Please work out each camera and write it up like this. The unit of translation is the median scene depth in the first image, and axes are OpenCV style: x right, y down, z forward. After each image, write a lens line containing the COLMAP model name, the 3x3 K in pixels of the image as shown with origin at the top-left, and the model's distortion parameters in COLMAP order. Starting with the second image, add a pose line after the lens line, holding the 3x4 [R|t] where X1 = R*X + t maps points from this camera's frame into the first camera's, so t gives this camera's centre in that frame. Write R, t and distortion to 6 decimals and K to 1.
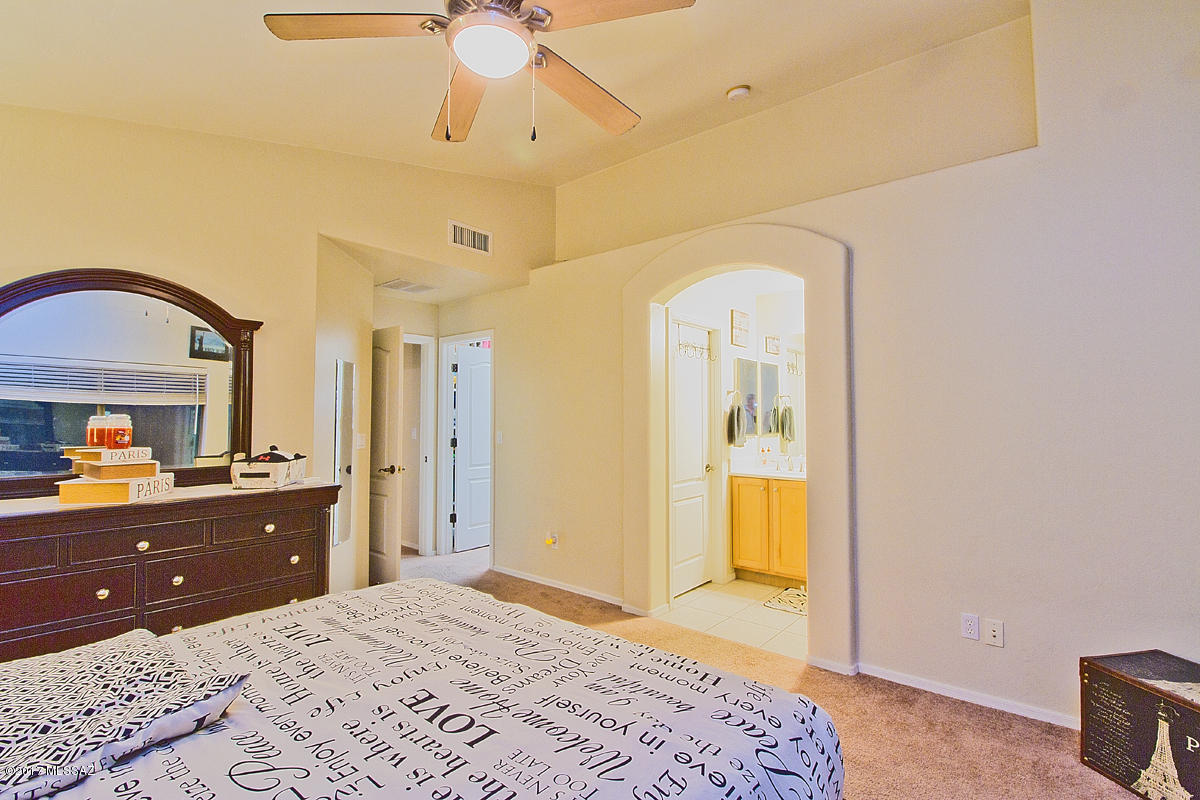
lens RADIAL K [[557.3, 0, 609.9], [0, 557.3, 391.8], [0, 0, 1]] dist [-0.014236, -0.004543]
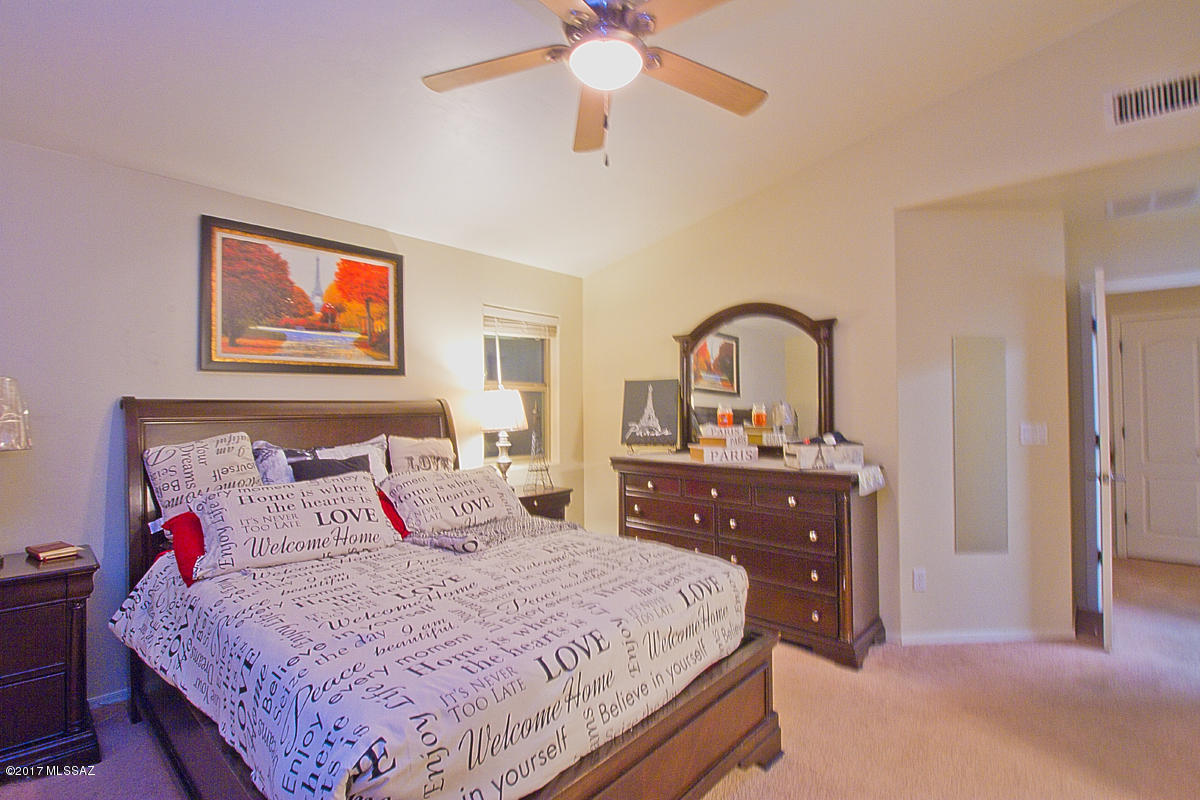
lens RADIAL K [[557.3, 0, 602.3], [0, 557.3, 400.6], [0, 0, 1]] dist [-0.014236, -0.004543]
pose [[-0.045955, -0.006611, -0.998922, 1.170557], [0.050583, 0.998680, -0.008937, 0.055283], [0.997662, -0.050939, -0.045560, 1.391742]]
